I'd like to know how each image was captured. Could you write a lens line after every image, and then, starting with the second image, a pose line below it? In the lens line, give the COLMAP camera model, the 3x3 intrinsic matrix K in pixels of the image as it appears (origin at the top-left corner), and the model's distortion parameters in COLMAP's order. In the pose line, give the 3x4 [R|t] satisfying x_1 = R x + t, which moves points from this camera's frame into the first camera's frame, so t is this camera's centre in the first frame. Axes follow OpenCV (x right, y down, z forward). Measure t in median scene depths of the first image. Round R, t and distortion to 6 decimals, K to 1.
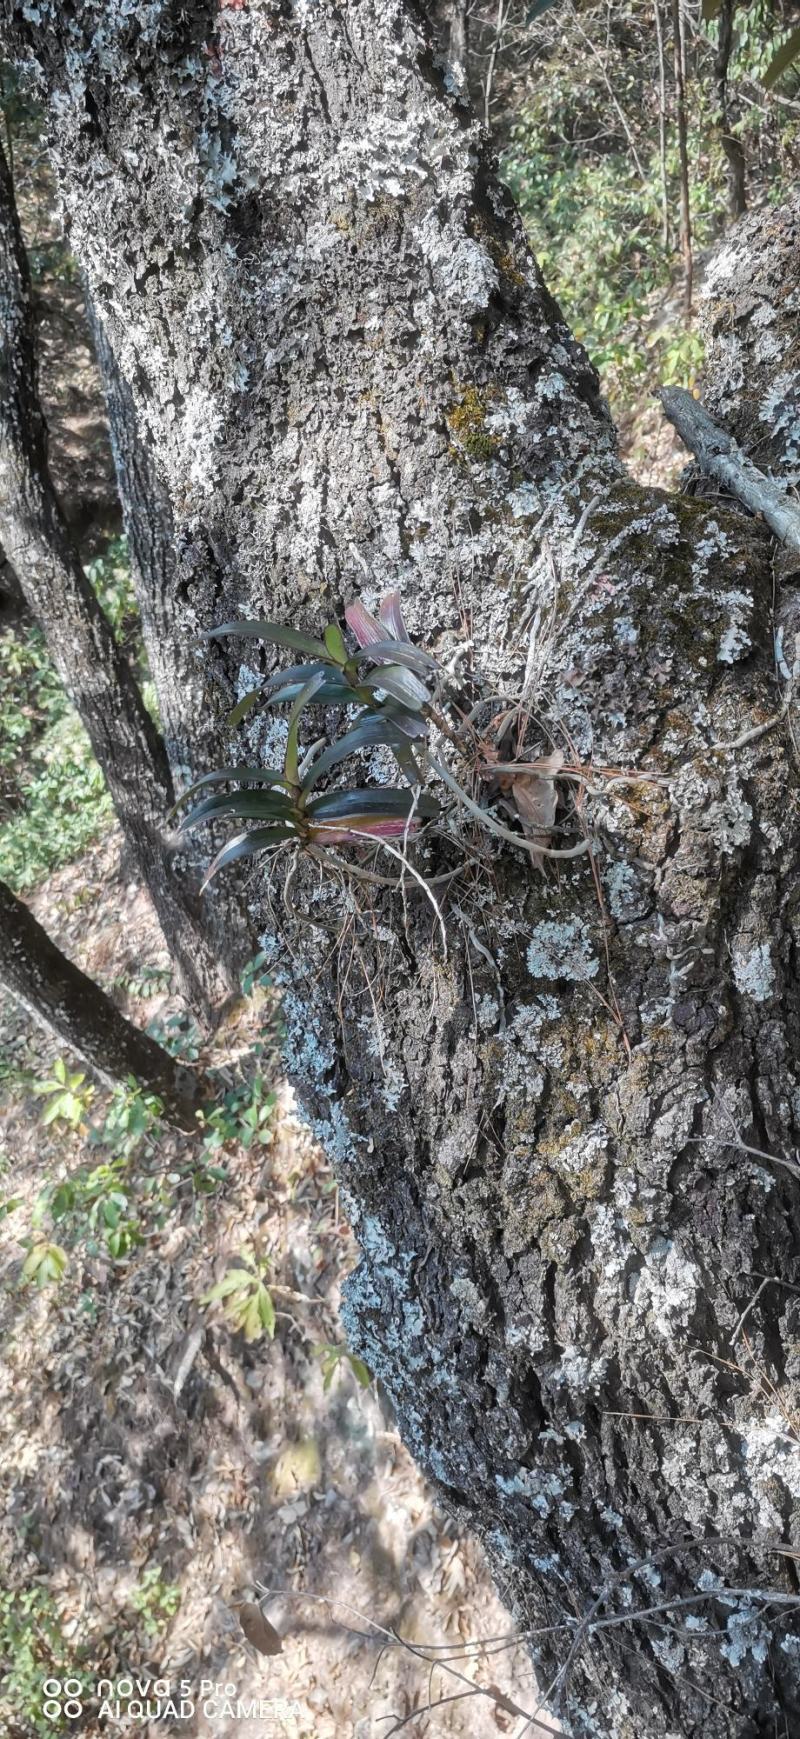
lens RADIAL K [[1307.0, 0, 417.1], [0, 1307.0, 879.3], [0, 0, 1]] dist [0.089935, -0.120551]
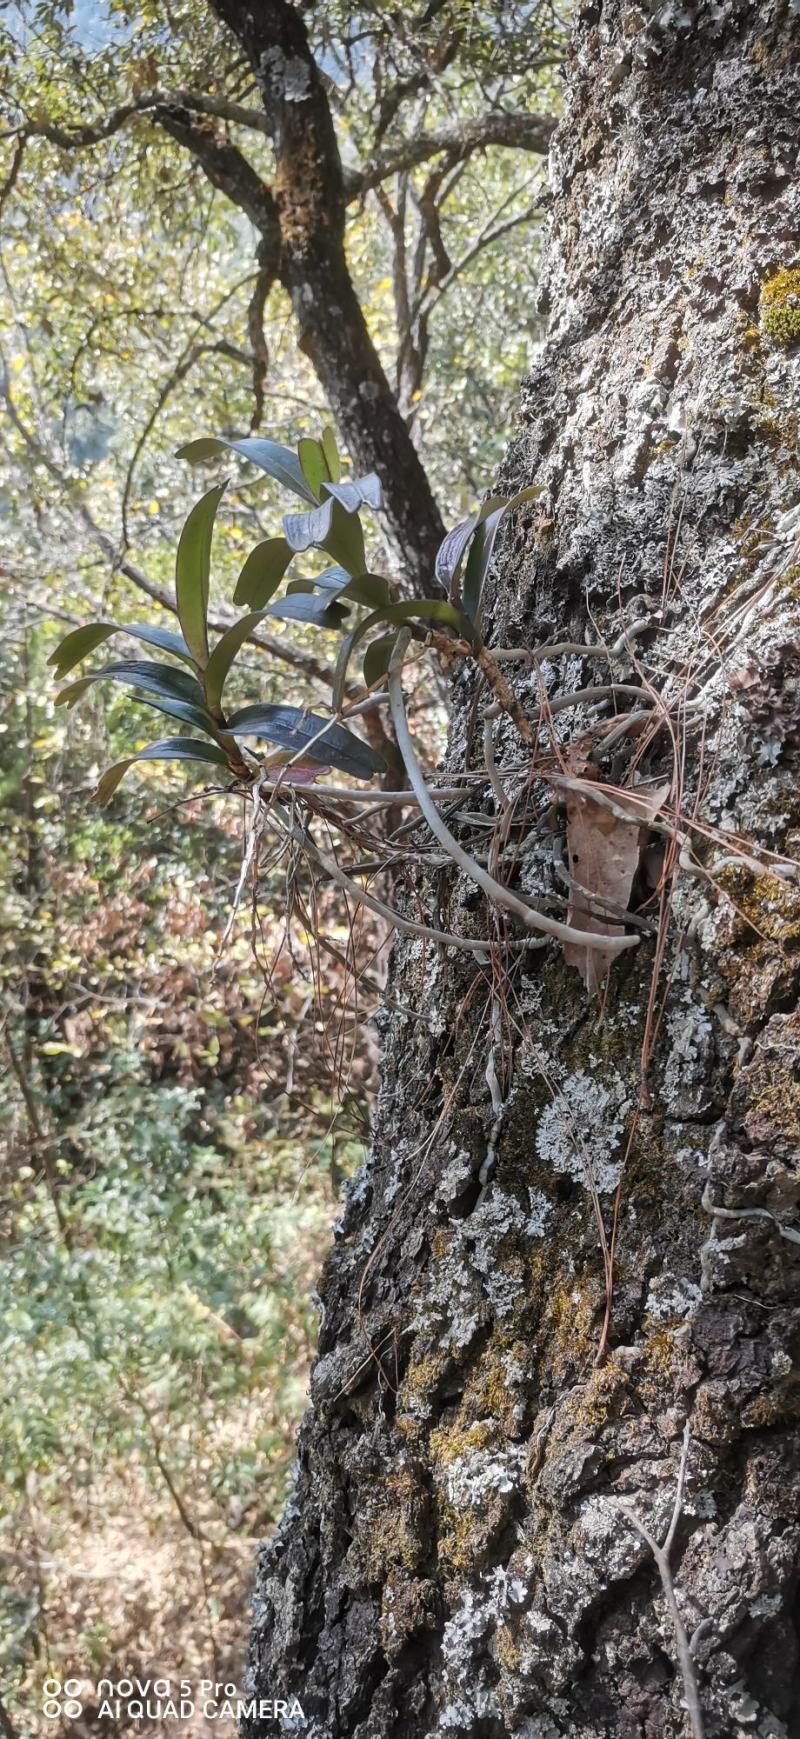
lens RADIAL K [[1307.0, 0, 417.1], [0, 1307.0, 879.3], [0, 0, 1]] dist [0.089935, -0.120551]
pose [[0.780375, 0.314698, -0.540351, 0.332209], [-0.401007, 0.914904, -0.046298, 0.010501], [0.479800, 0.252815, 0.840165, 0.454396]]
